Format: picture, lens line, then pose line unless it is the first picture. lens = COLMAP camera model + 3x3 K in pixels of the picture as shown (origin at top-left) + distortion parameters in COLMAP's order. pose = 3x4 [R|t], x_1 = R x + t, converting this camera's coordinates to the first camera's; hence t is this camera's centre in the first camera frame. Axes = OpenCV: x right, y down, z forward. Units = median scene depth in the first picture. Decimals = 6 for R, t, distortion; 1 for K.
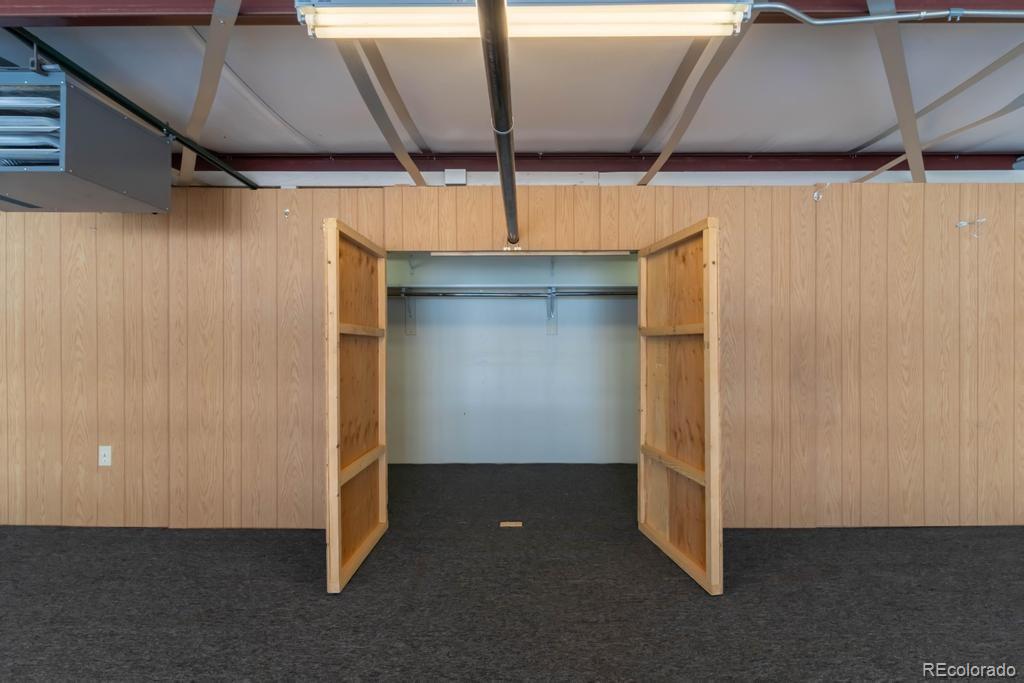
lens RADIAL K [[506.2, 0, 517.8], [0, 506.2, 343.1], [0, 0, 1]] dist [-0.002048, 0.000248]
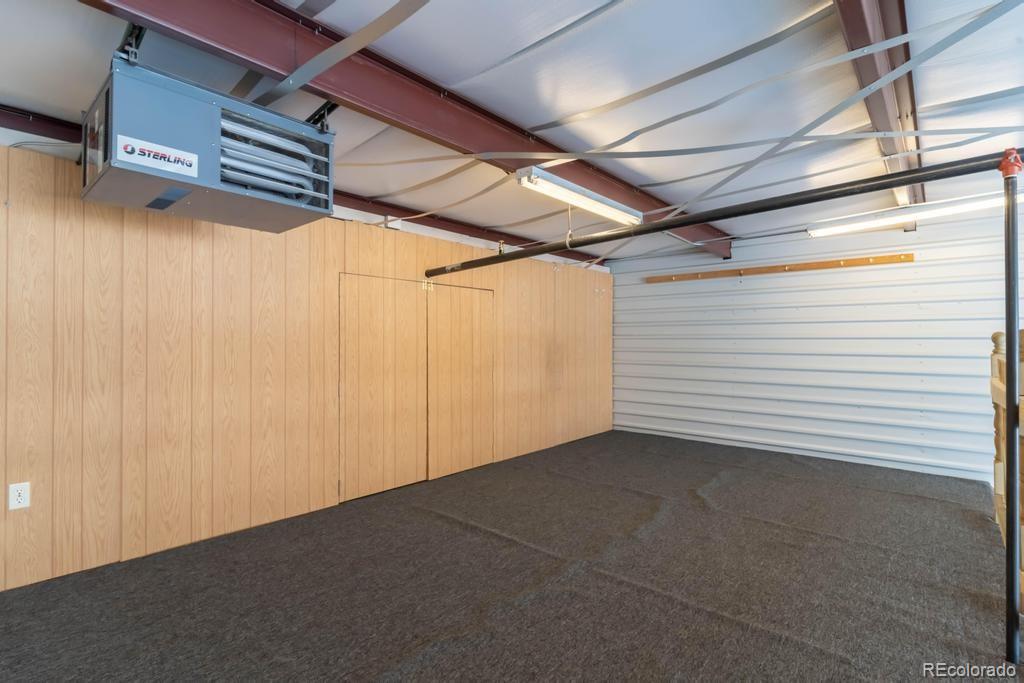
lens RADIAL K [[490.6, 0, 512.6], [0, 490.6, 340.0], [0, 0, 1]] dist [0.001083, -0.000245]
pose [[0.657329, 0.007373, 0.753568, -0.885555], [-0.002180, 0.999967, -0.007882, -0.013365], [-0.753601, 0.003538, 0.657323, -0.073500]]
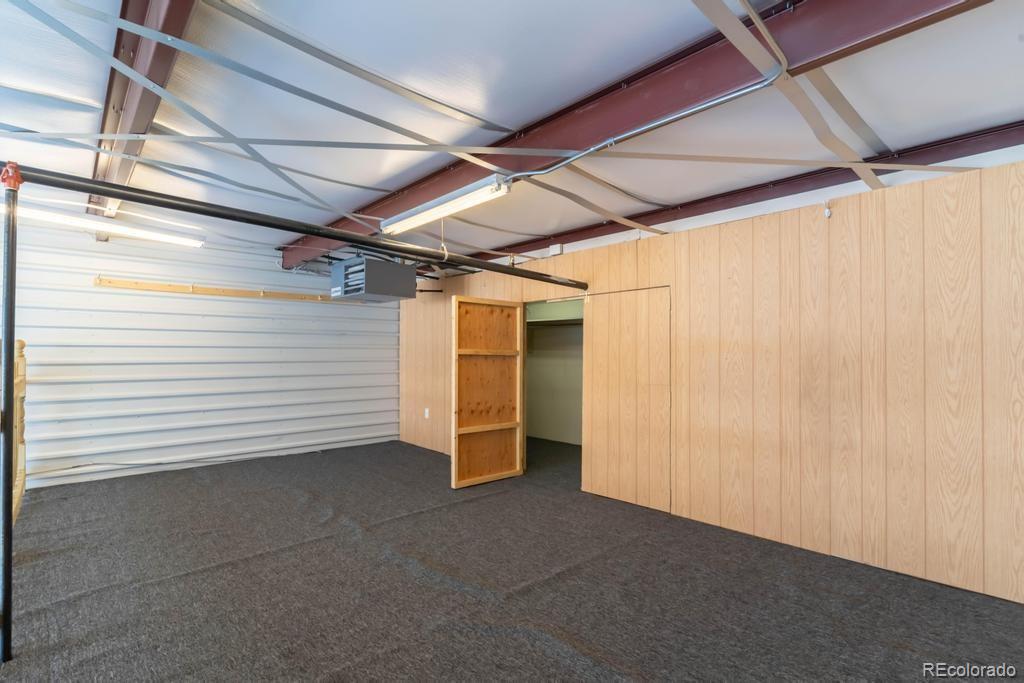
lens RADIAL K [[495.2, 0, 511.9], [0, 495.2, 347.4], [0, 0, 1]] dist [-0.002719, -0.000430]
pose [[0.672958, -0.007775, -0.739640, 0.883722], [-0.005143, 0.999871, -0.015190, -0.013725], [0.739663, 0.014026, 0.672831, -0.089088]]
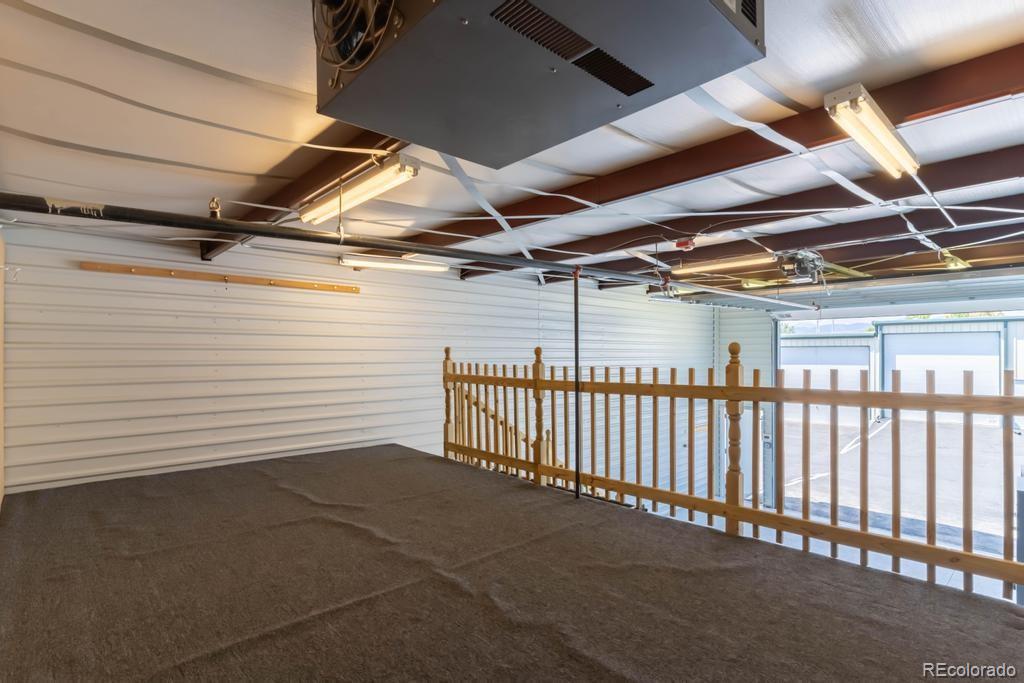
lens RADIAL K [[495.2, 0, 511.9], [0, 495.2, 347.4], [0, 0, 1]] dist [-0.002719, -0.000430]
pose [[-0.675611, 0.011167, 0.737174, -0.895986], [0.003944, 0.999926, -0.011533, -0.017323], [-0.737248, -0.004885, -0.675605, 0.906330]]
